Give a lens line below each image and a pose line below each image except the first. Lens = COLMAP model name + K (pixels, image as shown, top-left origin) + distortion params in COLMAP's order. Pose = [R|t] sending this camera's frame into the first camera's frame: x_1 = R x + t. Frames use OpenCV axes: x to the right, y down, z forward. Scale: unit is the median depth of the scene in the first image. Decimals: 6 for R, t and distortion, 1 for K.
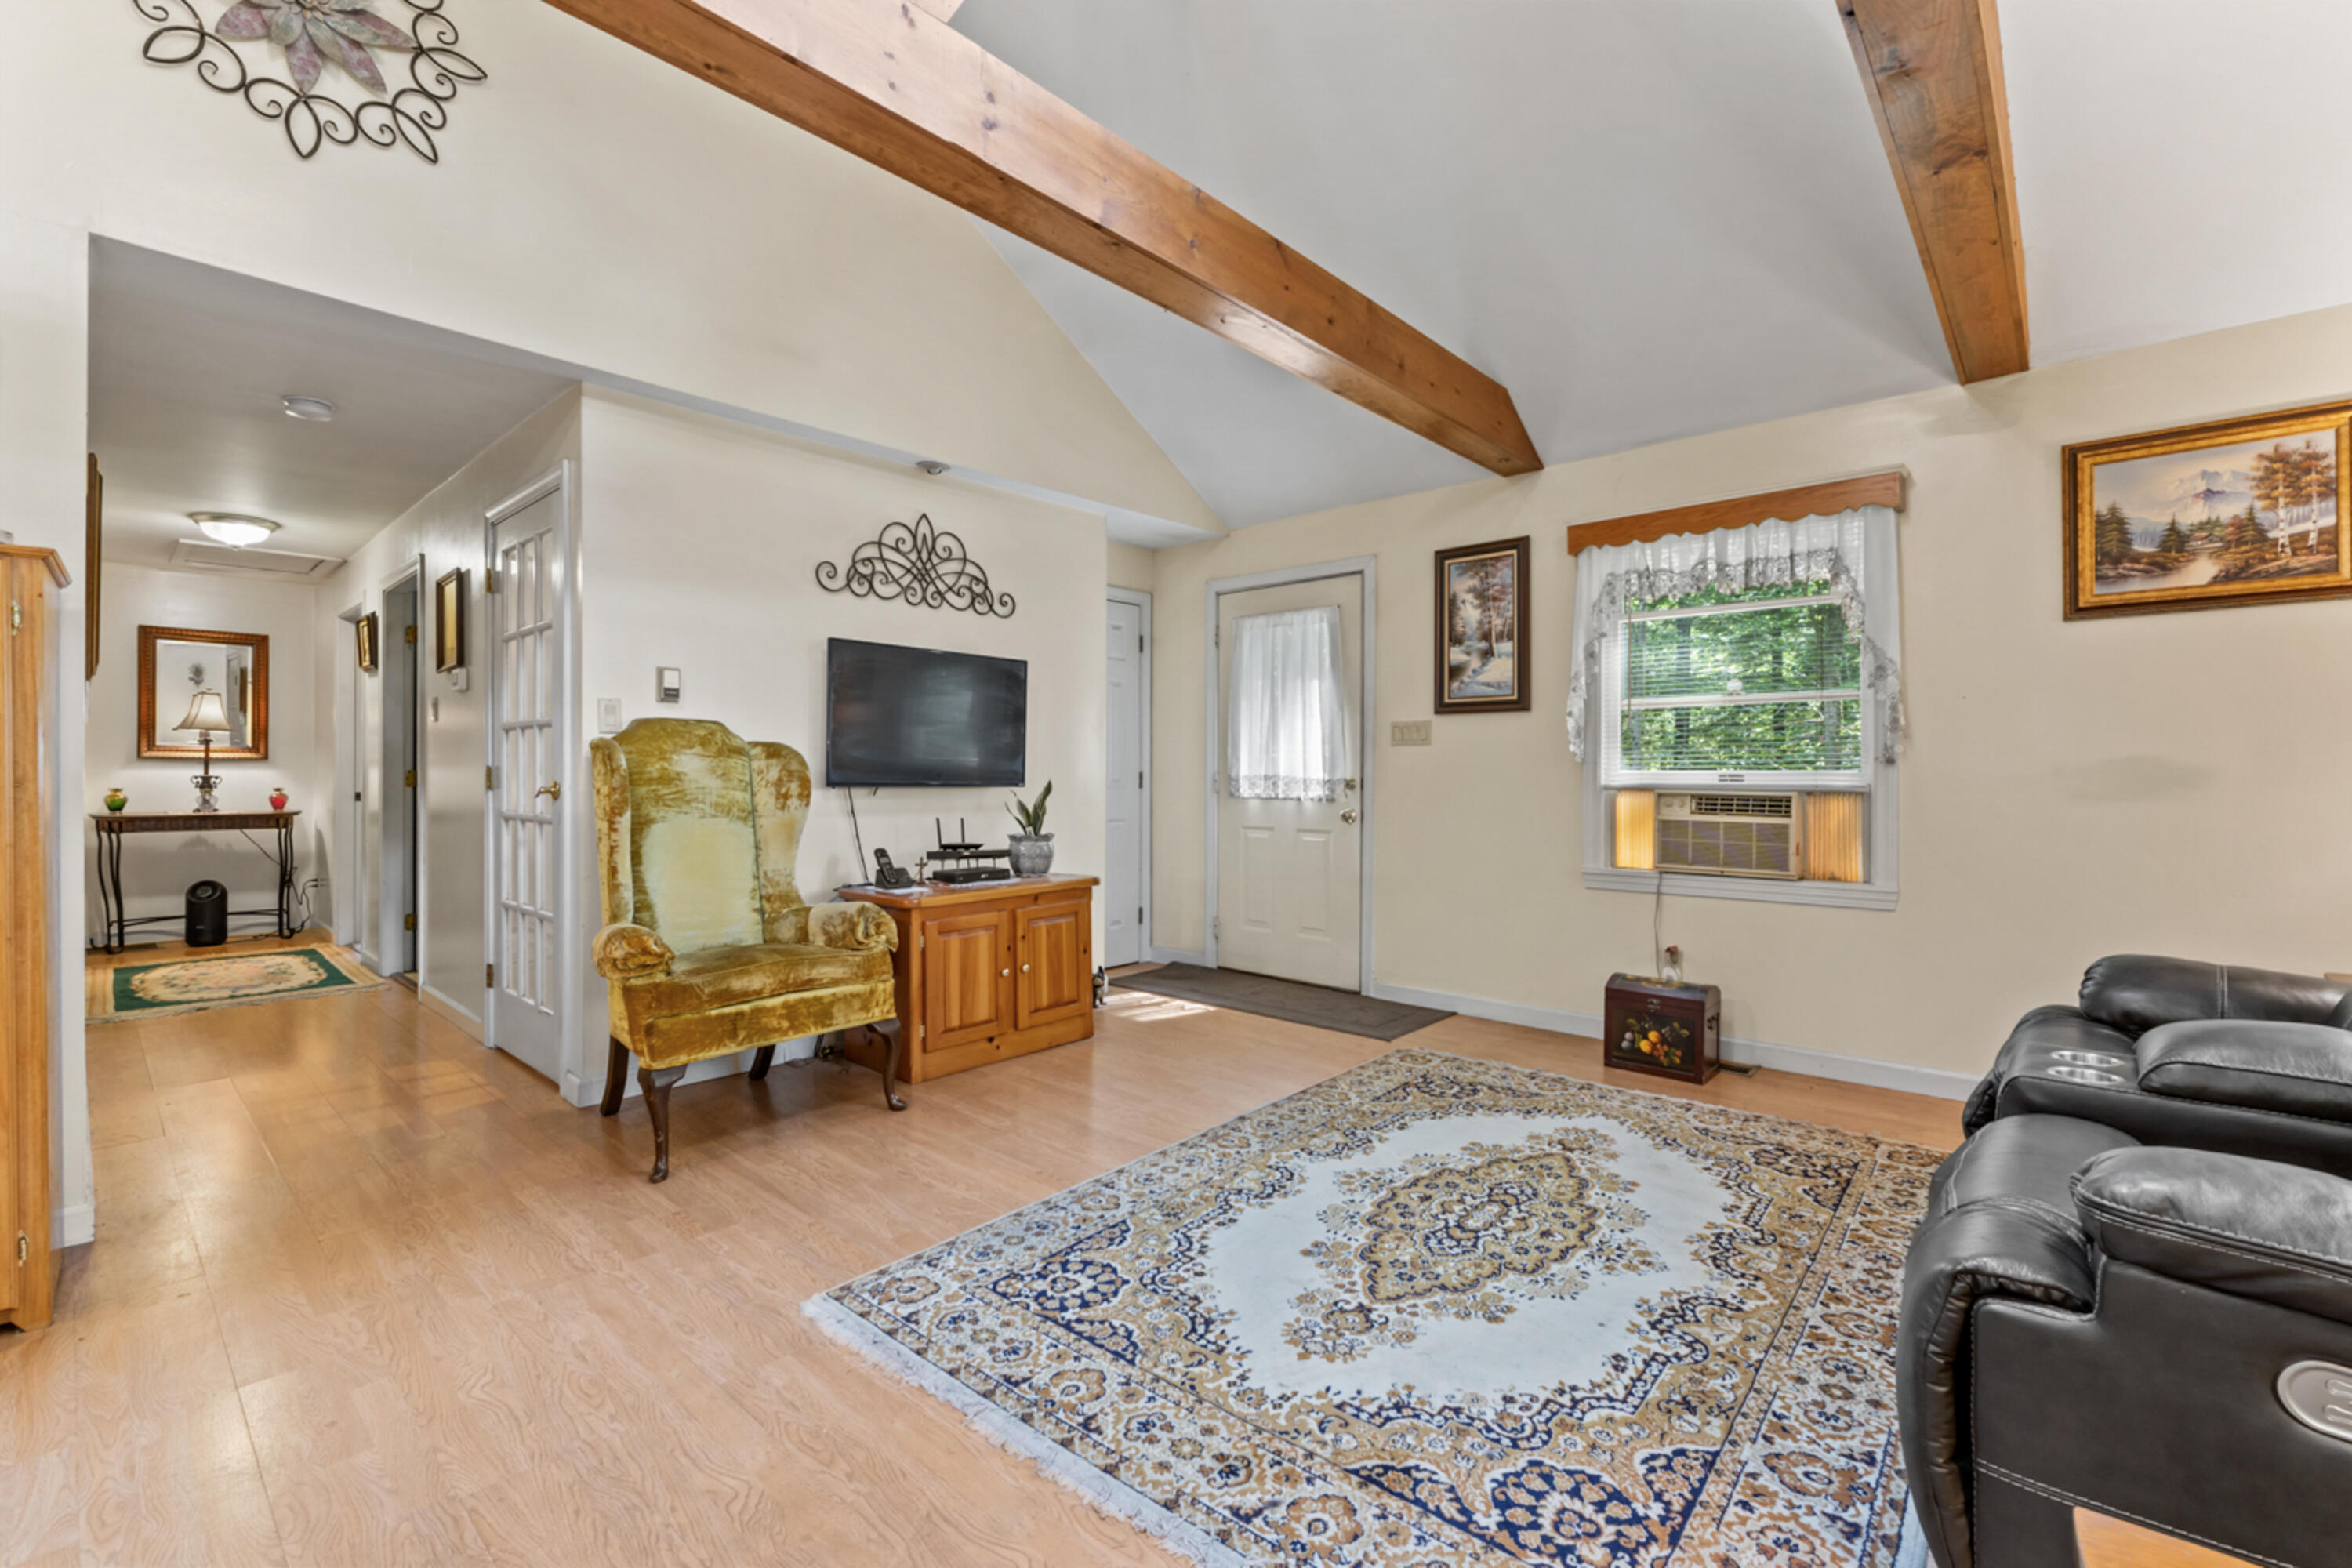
lens RADIAL K [[1006.4, 0, 1167.7], [0, 1006.4, 774.0], [0, 0, 1]] dist [-0.006751, -0.000398]
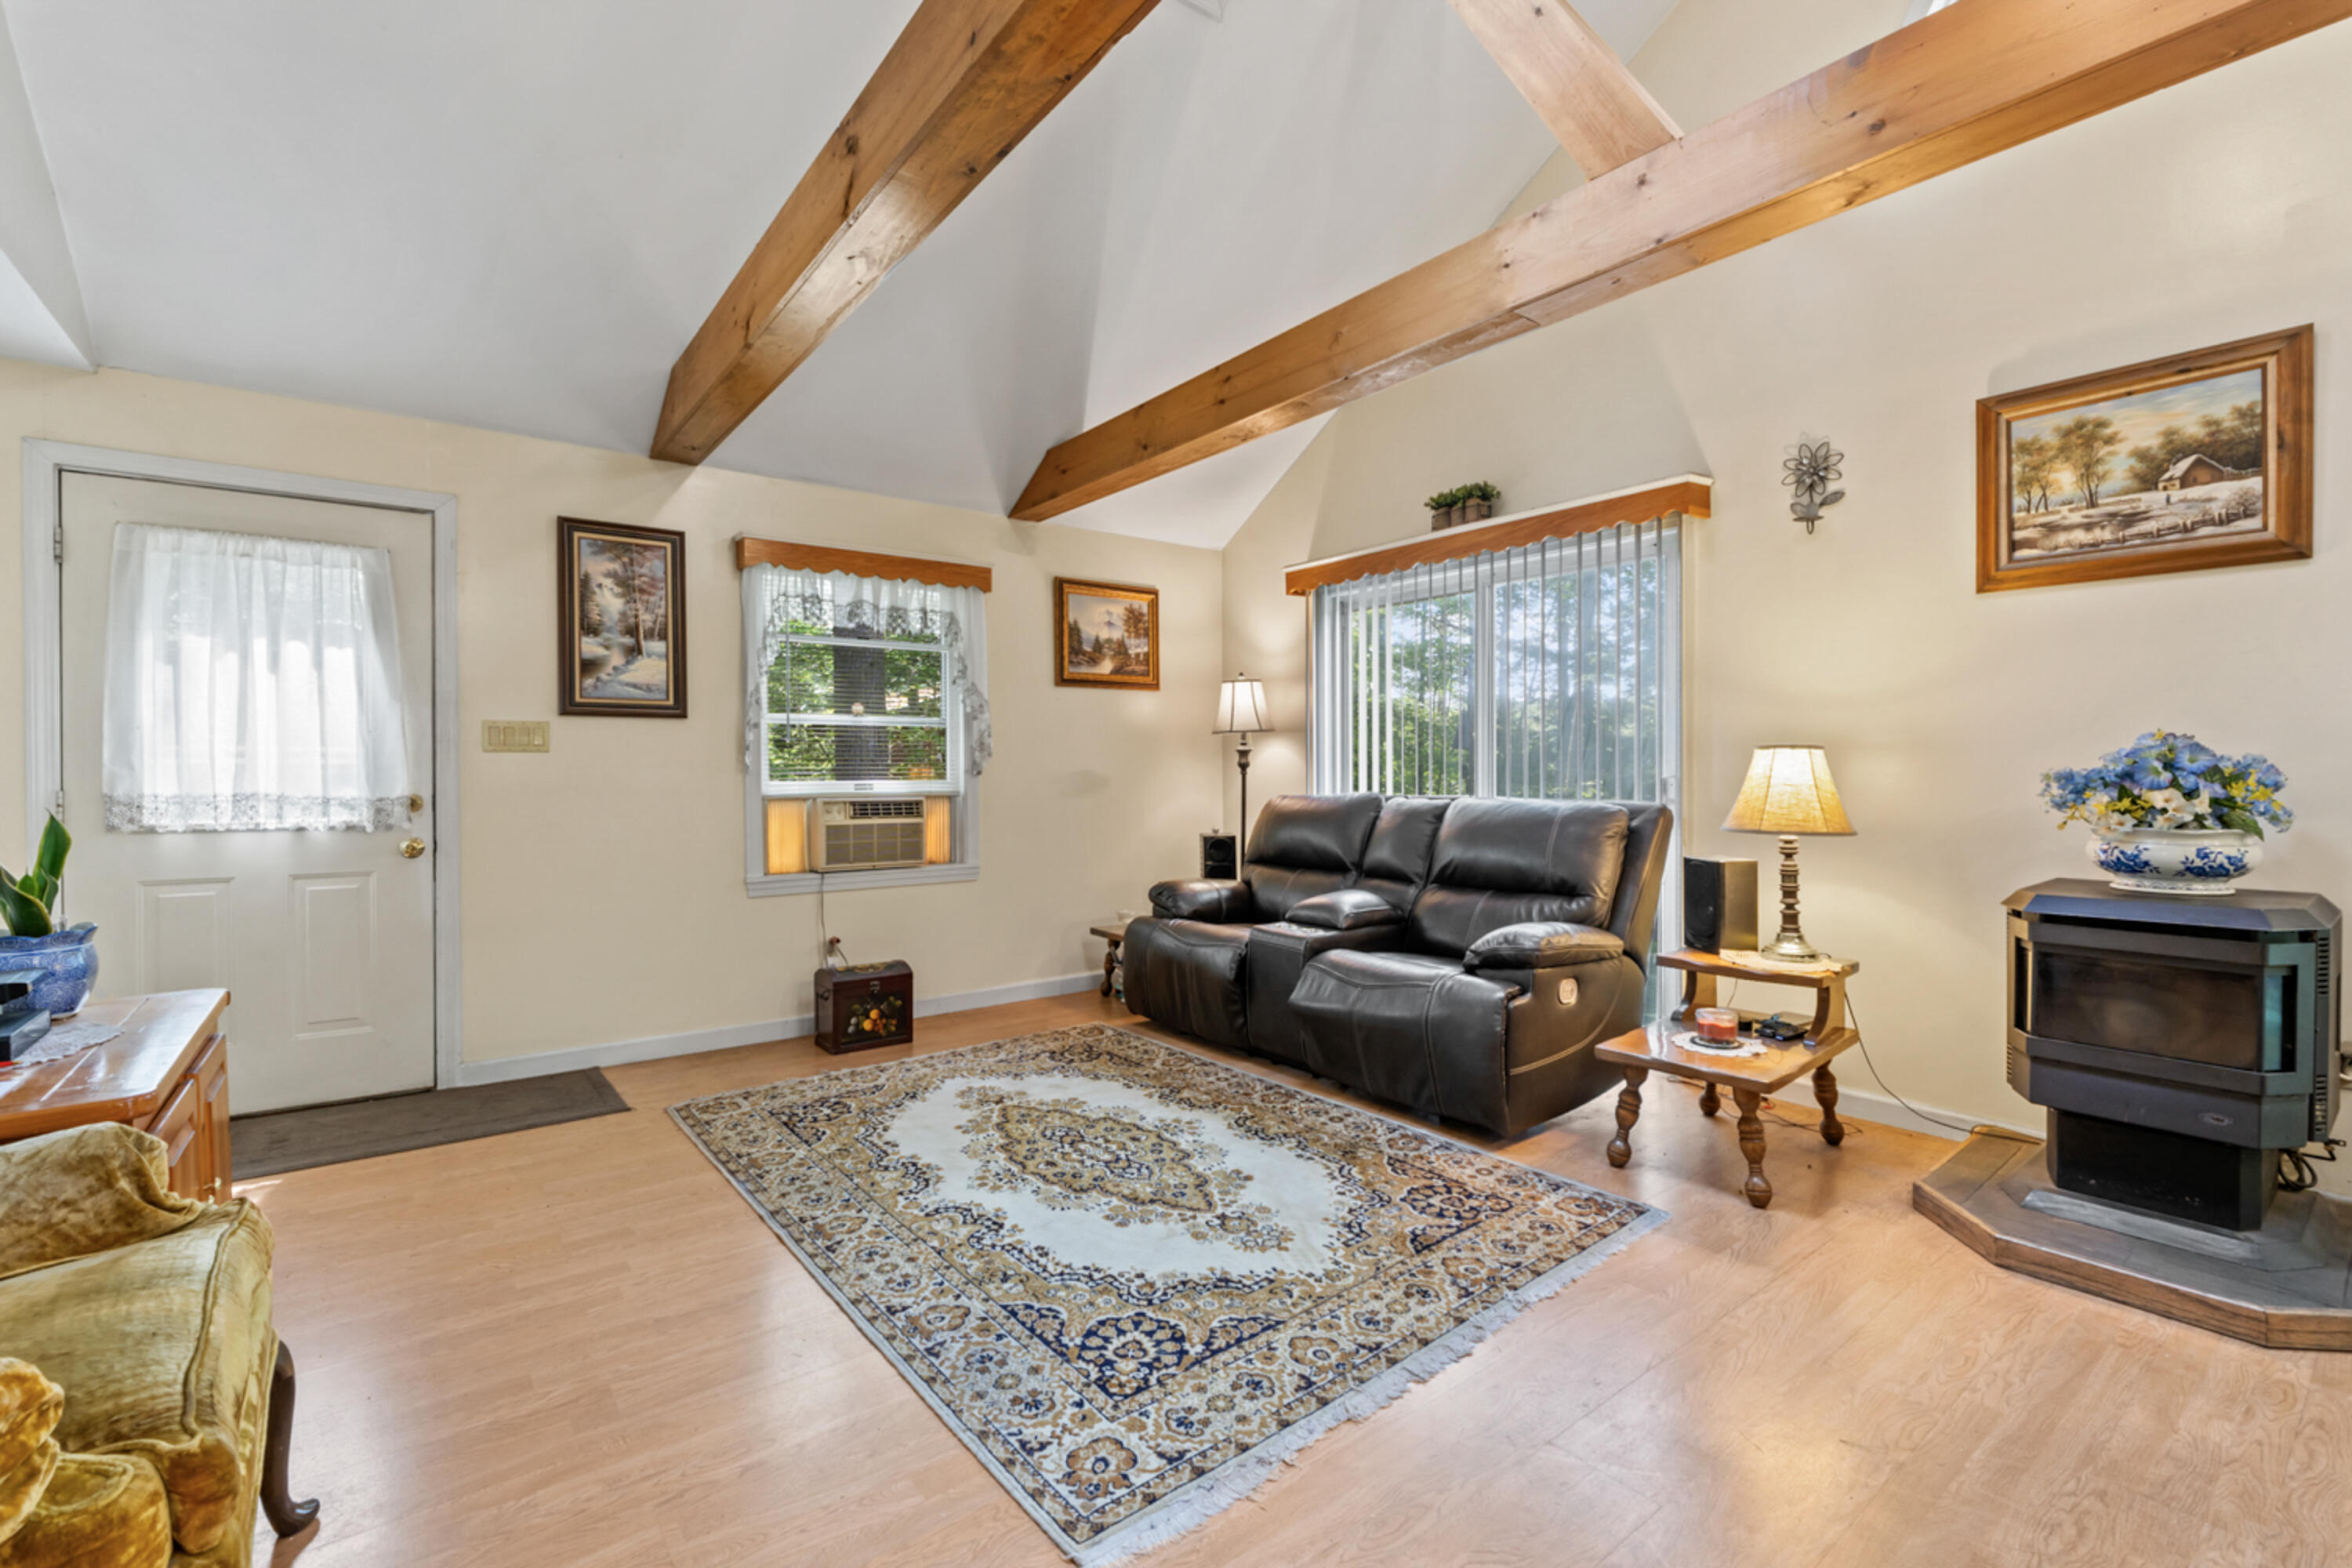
lens RADIAL K [[1015.2, 0, 1161.1], [0, 1015.2, 779.3], [0, 0, 1]] dist [-0.009162, -0.000071]
pose [[0.181937, -0.009071, 0.983268, -0.793625], [0.006561, 0.999946, 0.008011, -0.017497], [-0.983288, 0.004994, 0.181987, 0.632912]]
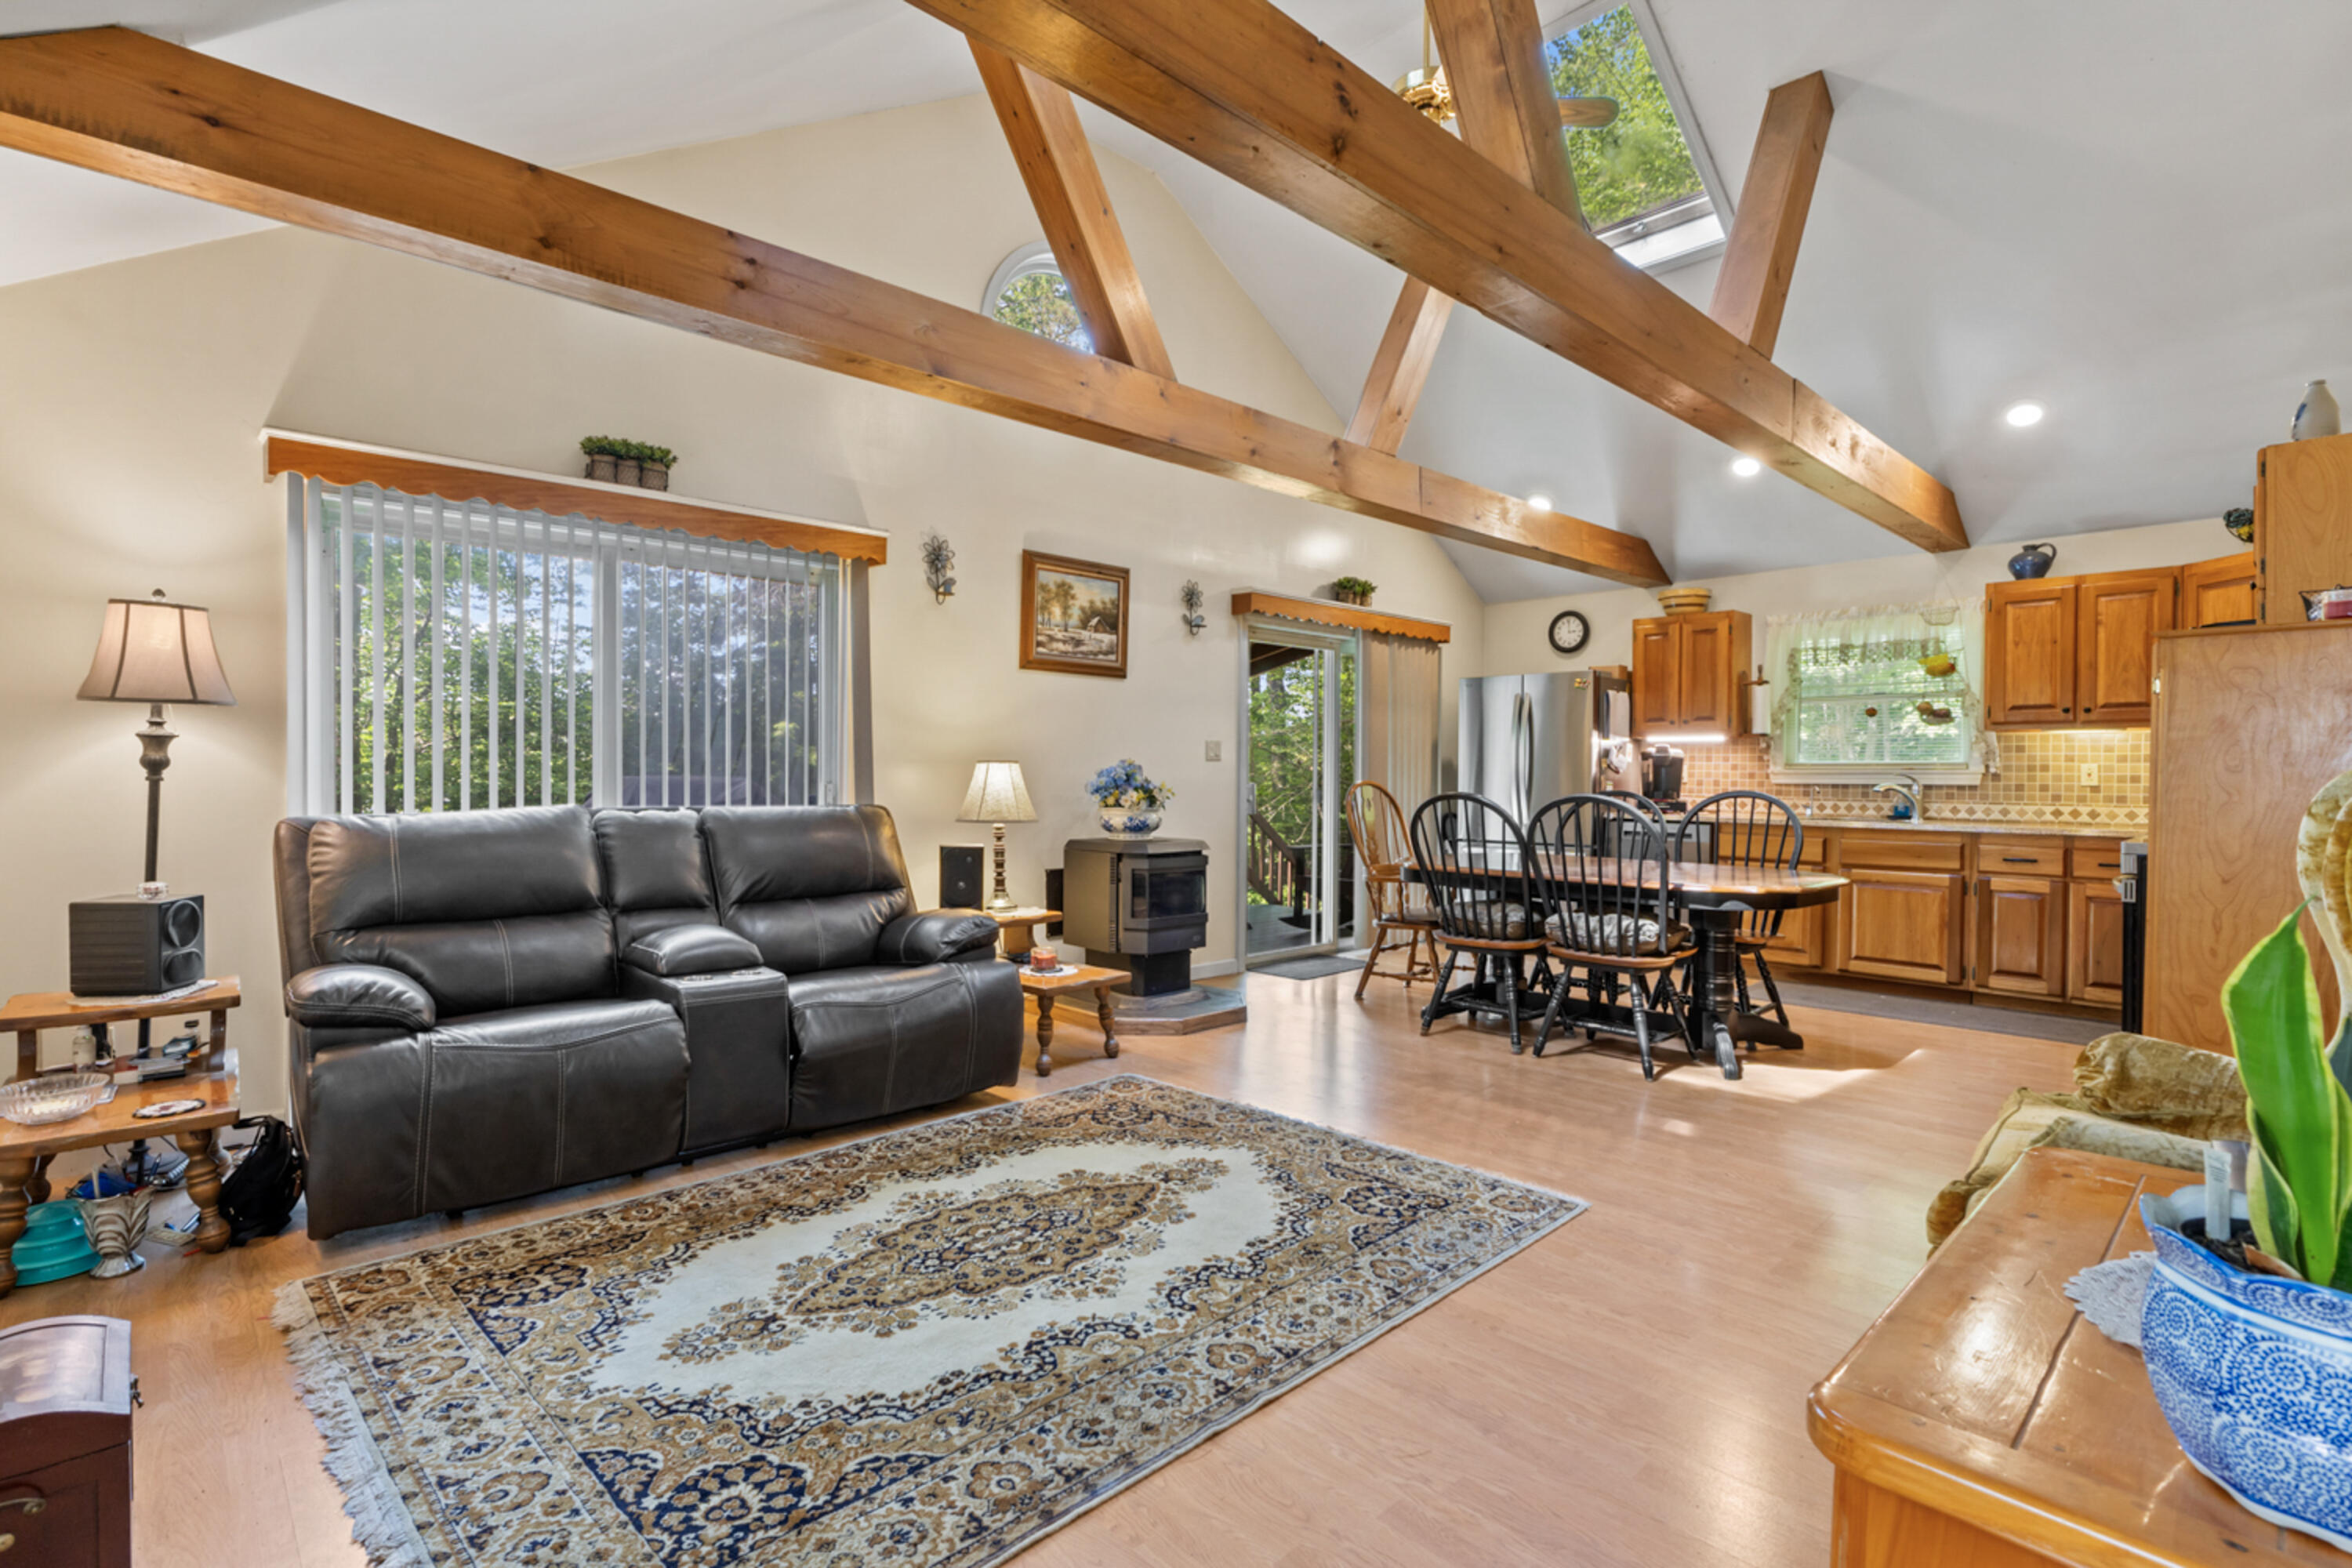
lens RADIAL K [[1101.0, 0, 1176.0], [0, 1101.0, 784.0], [0, 0, 1]] dist [-0.001669, -0.000157]
pose [[-0.997429, -0.005085, 0.071479, 0.056495], [-0.004457, 0.999950, 0.008944, -0.021710], [-0.071521, 0.008602, -0.997402, 1.889794]]
